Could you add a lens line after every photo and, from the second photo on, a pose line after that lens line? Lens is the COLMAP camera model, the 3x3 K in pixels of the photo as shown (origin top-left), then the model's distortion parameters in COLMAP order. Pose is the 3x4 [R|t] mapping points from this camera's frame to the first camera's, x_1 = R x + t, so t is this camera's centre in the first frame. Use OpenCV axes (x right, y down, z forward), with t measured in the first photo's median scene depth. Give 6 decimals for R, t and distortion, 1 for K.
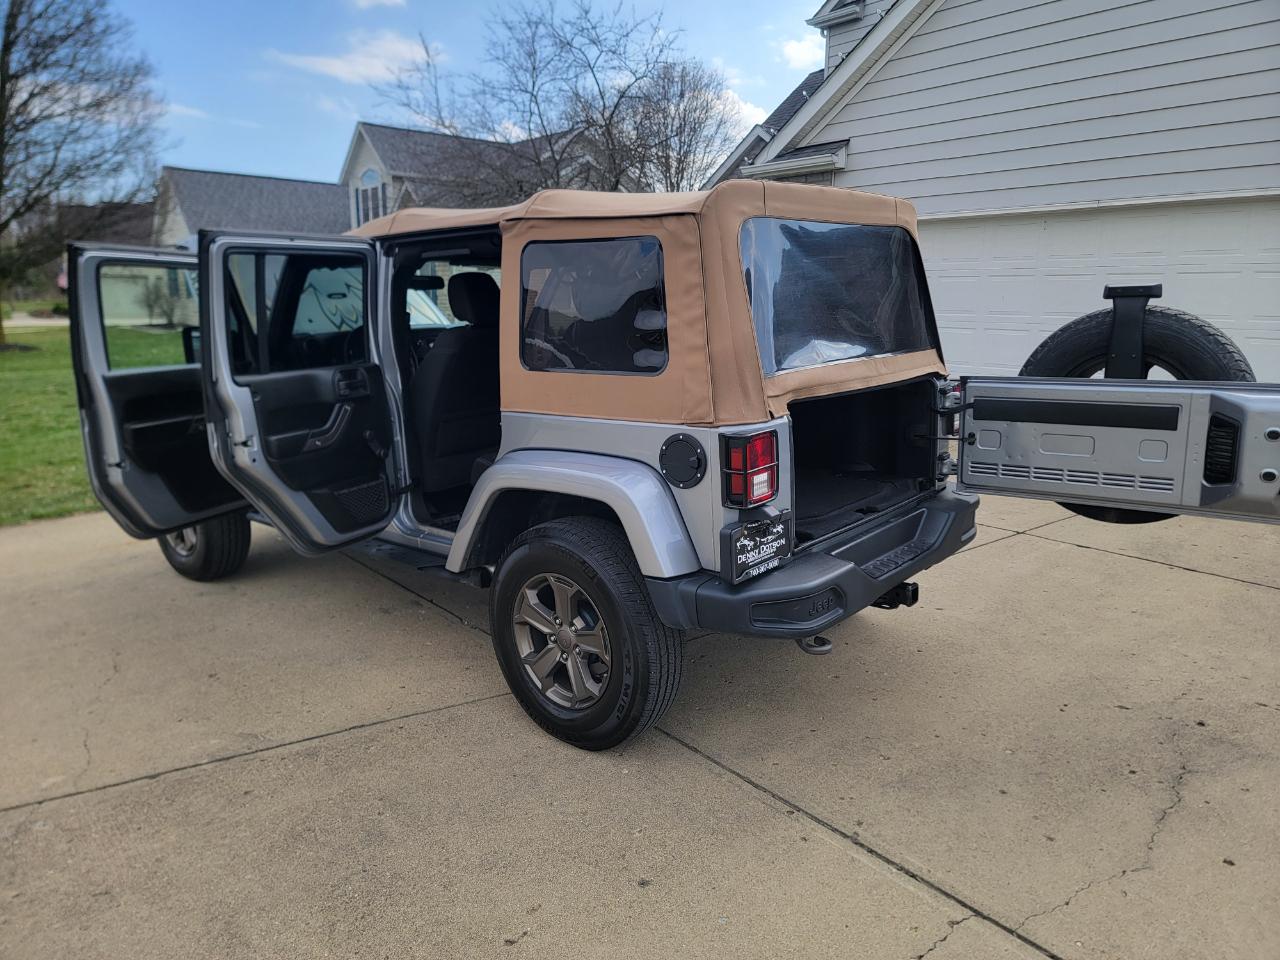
lens RADIAL K [[897.5, 0, 640.0], [0, 897.5, 480.0], [0, 0, 1]] dist [0.077871, -0.065553]
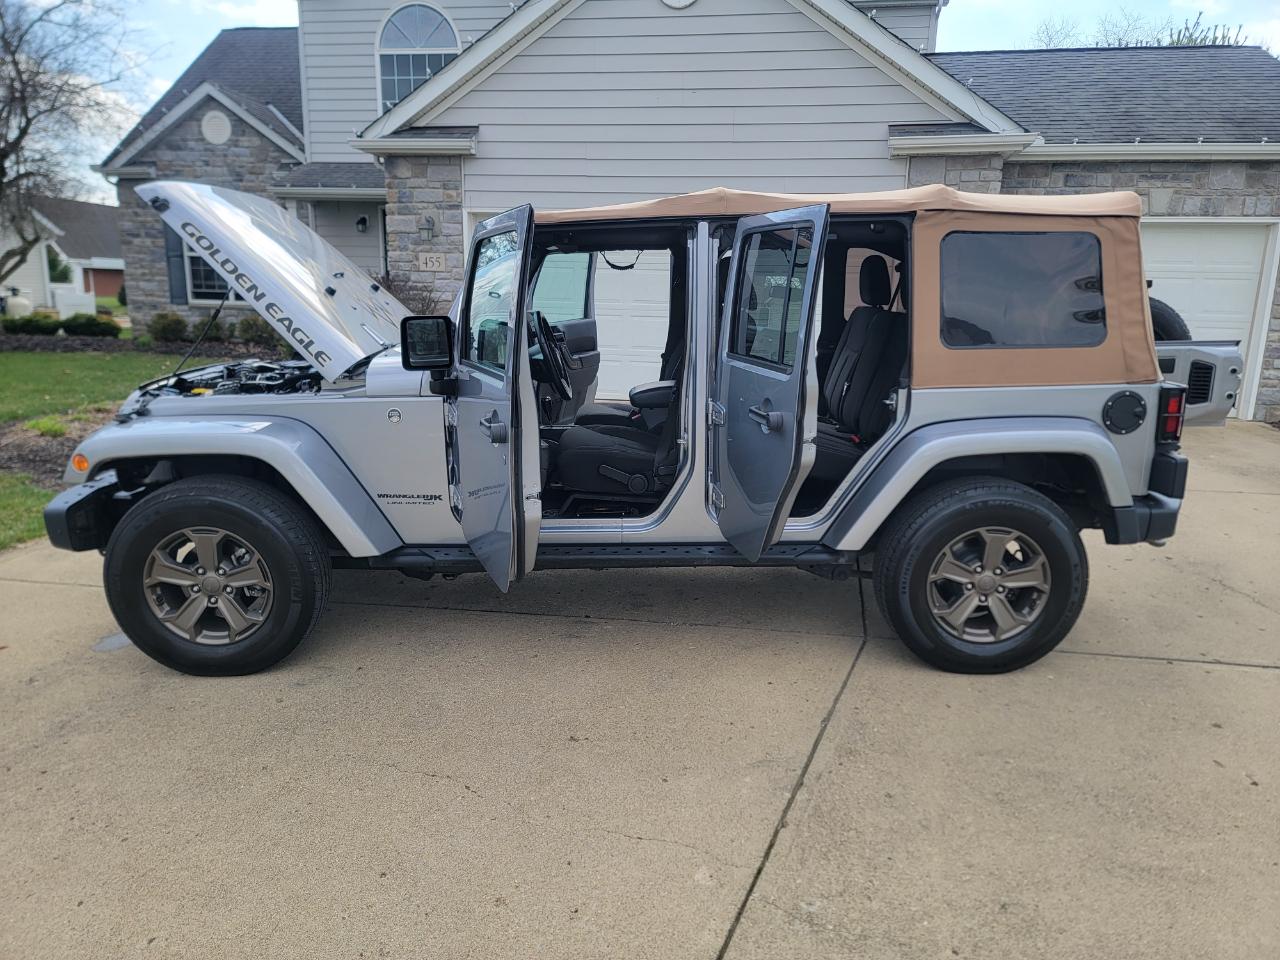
lens RADIAL K [[900.7, 0, 644.2], [0, 900.7, 492.5], [0, 0, 1]] dist [0.078185, -0.067165]
pose [[0.749627, -0.137492, 0.647421, -1.008729], [0.120357, 0.990194, 0.070929, -0.063704], [-0.650825, 0.024752, 0.758824, 0.356664]]
